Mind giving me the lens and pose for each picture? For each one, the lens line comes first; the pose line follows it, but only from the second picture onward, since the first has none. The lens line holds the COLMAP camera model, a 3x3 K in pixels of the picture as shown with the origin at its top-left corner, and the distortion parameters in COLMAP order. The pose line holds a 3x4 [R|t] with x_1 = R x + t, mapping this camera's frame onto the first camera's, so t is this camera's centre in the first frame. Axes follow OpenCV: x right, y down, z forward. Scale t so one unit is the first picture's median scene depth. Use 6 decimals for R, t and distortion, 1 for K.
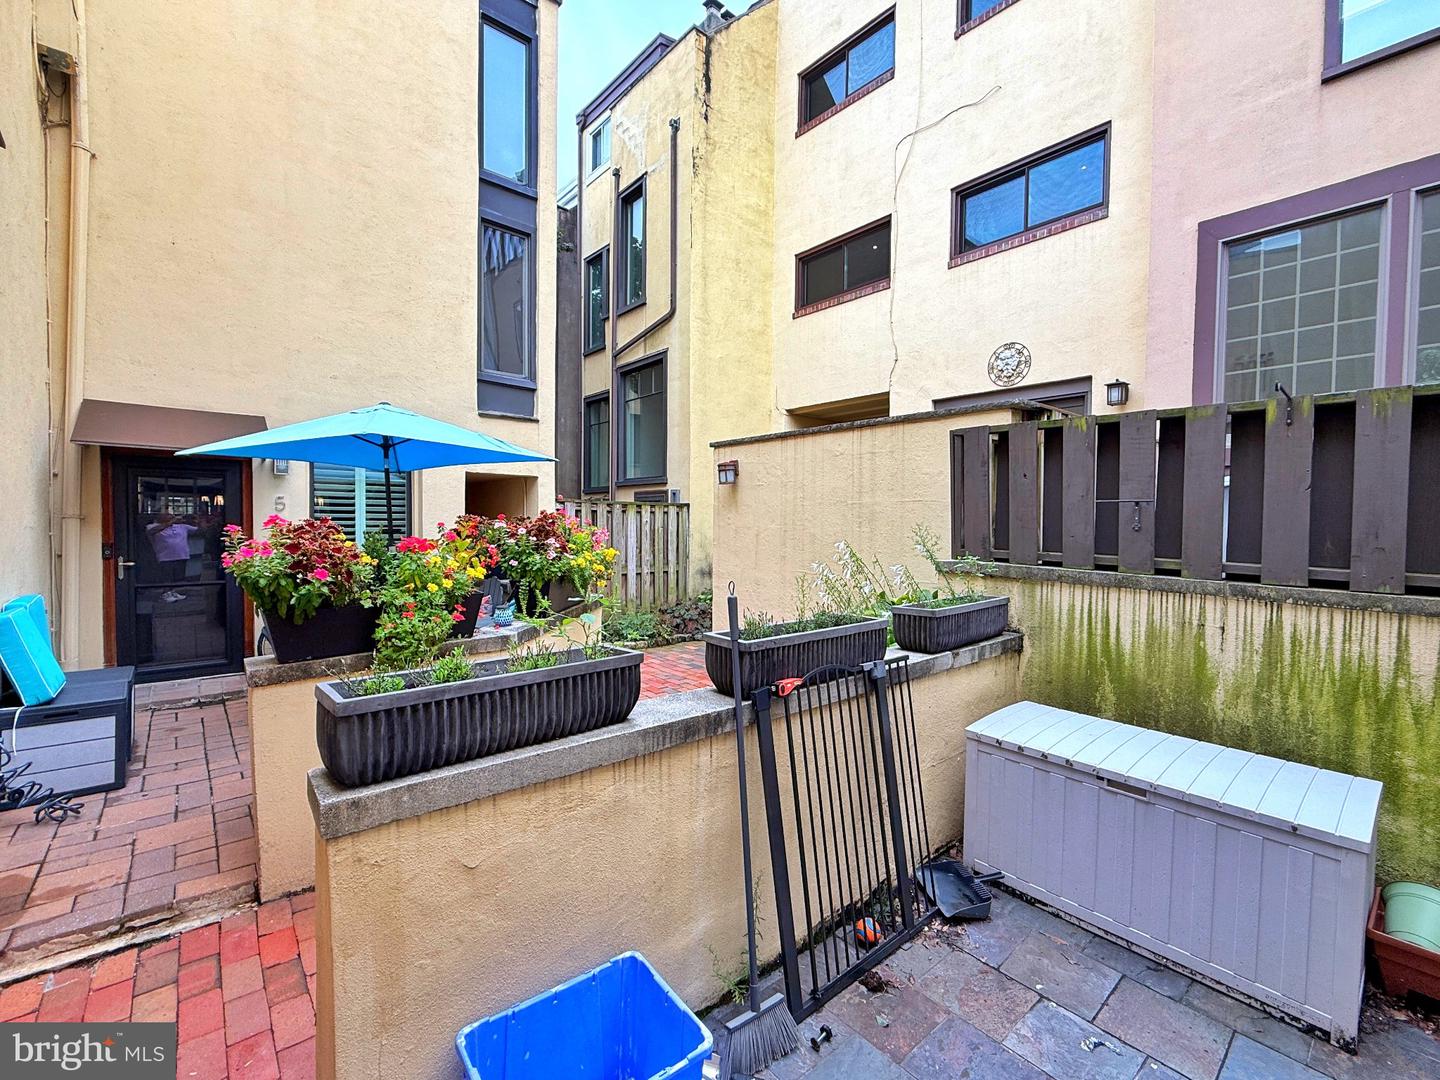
lens RADIAL K [[625.6, 0, 720.0], [0, 625.6, 540.0], [0, 0, 1]] dist [0.000372, -0.000773]
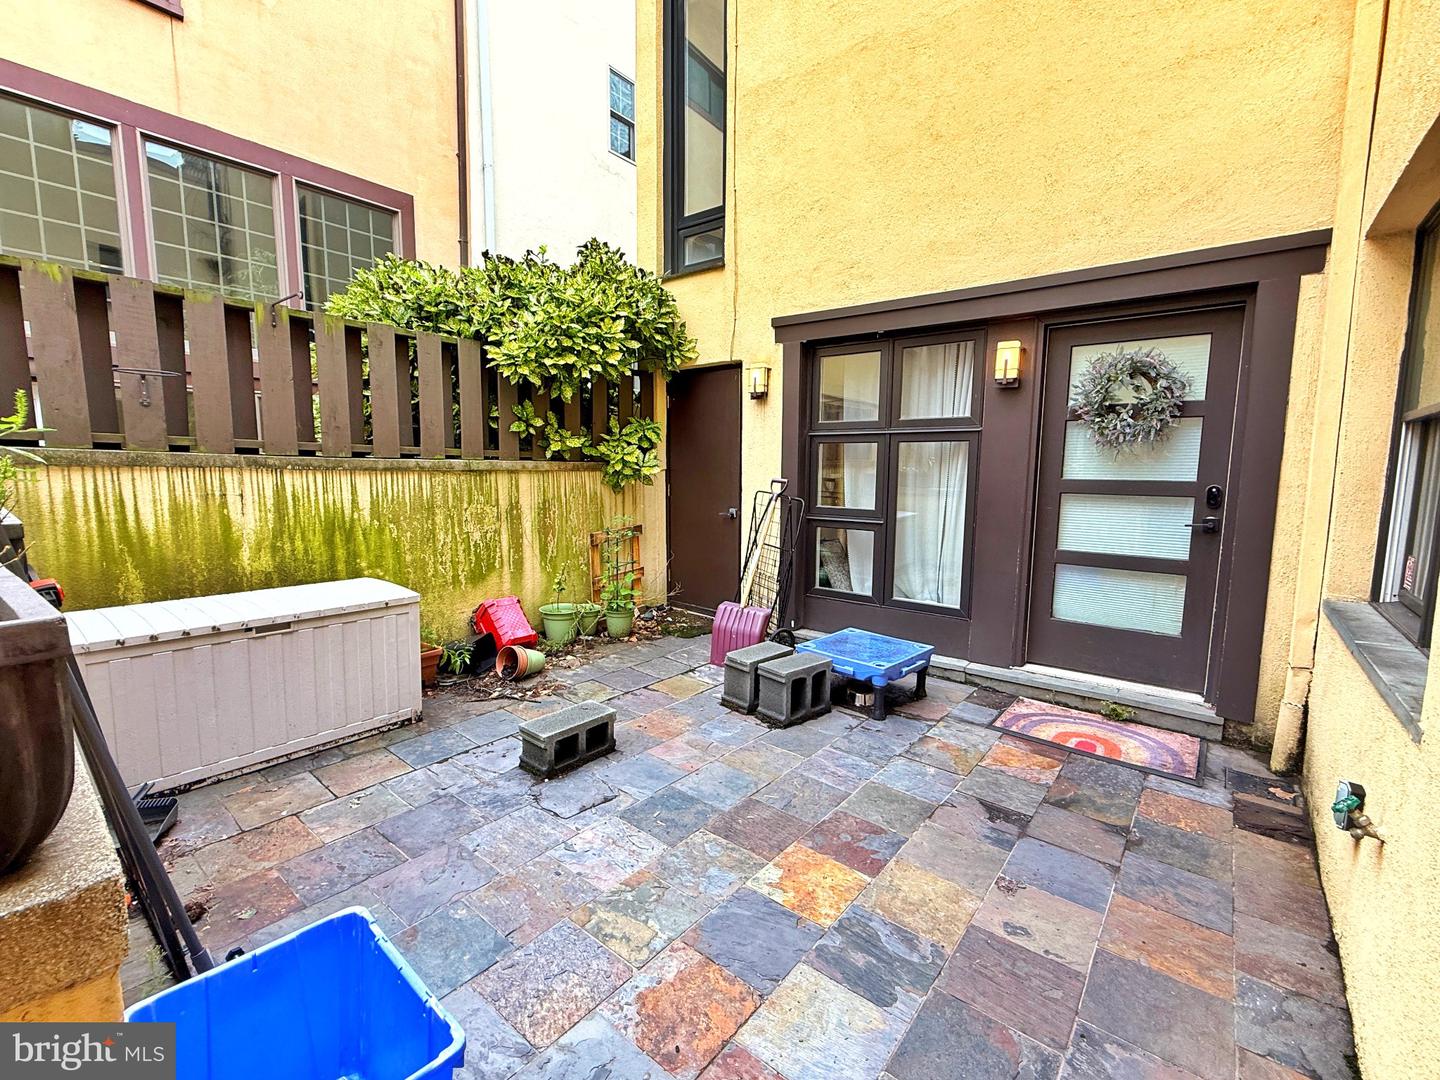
lens RADIAL K [[625.6, 0, 720.0], [0, 625.6, 540.0], [0, 0, 1]] dist [0.000372, -0.000773]
pose [[-0.182556, -0.128820, 0.974720, -0.505662], [0.018973, 0.990733, 0.134490, 0.083874], [-0.983012, 0.043045, -0.178421, 0.335314]]
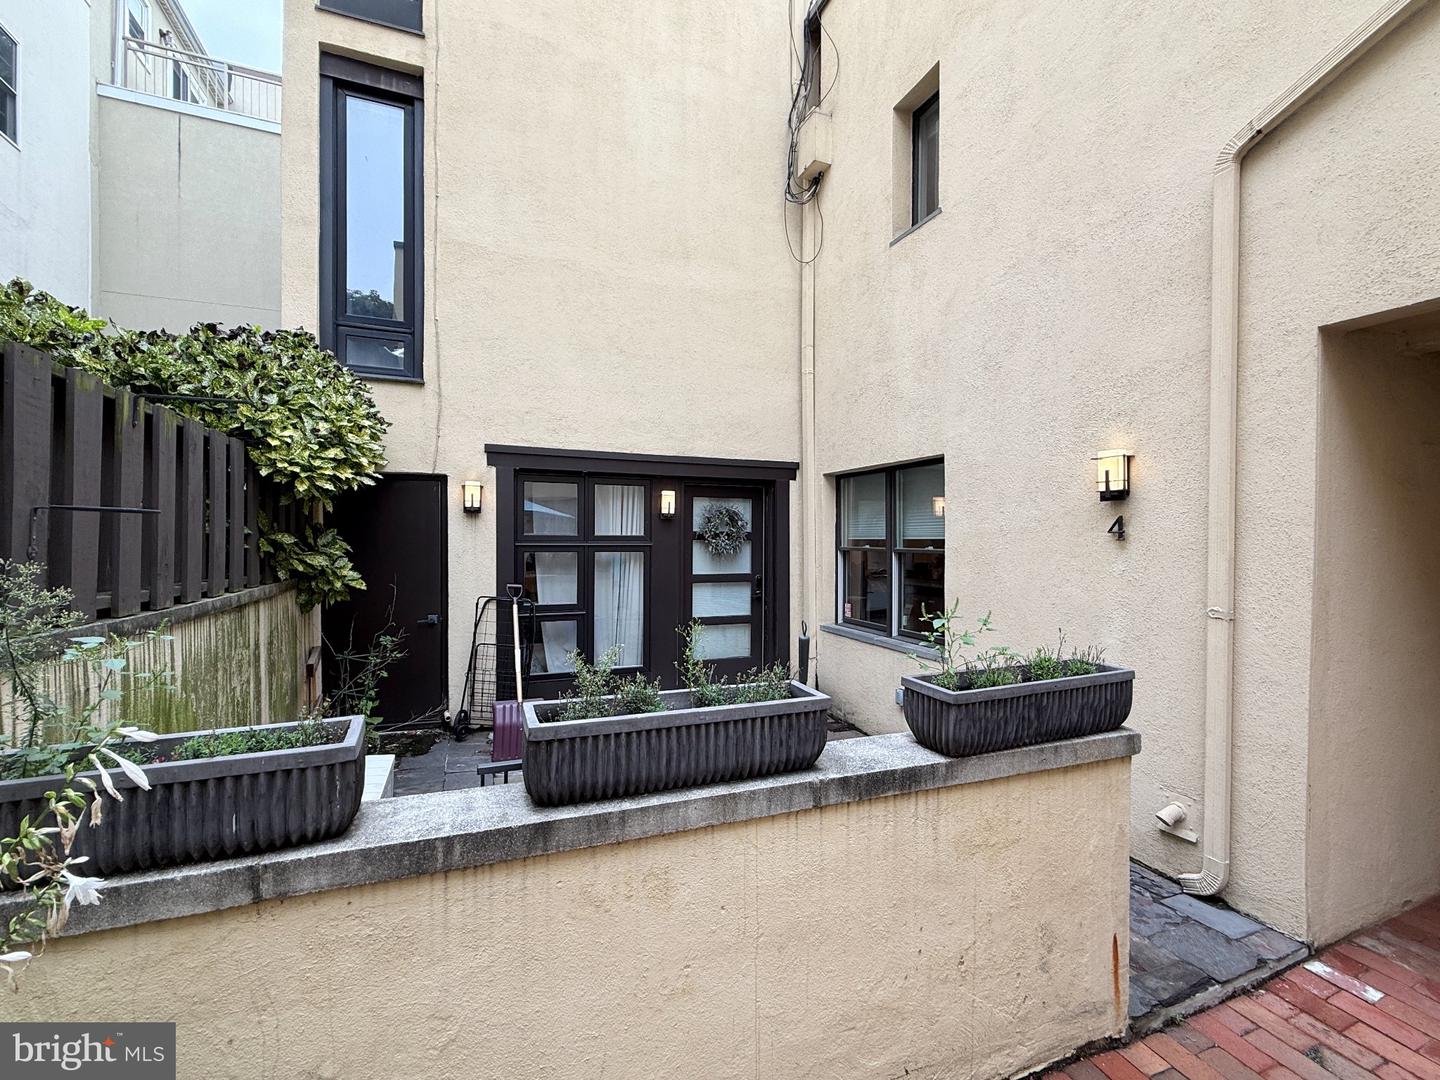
lens RADIAL K [[625.6, 0, 720.0], [0, 625.6, 540.0], [0, 0, 1]] dist [0.000372, -0.000773]
pose [[-0.945255, -0.019574, 0.325746, -0.118293], [-0.007845, 0.999274, 0.037280, -0.061254], [-0.326239, 0.032683, -0.944722, 1.449102]]
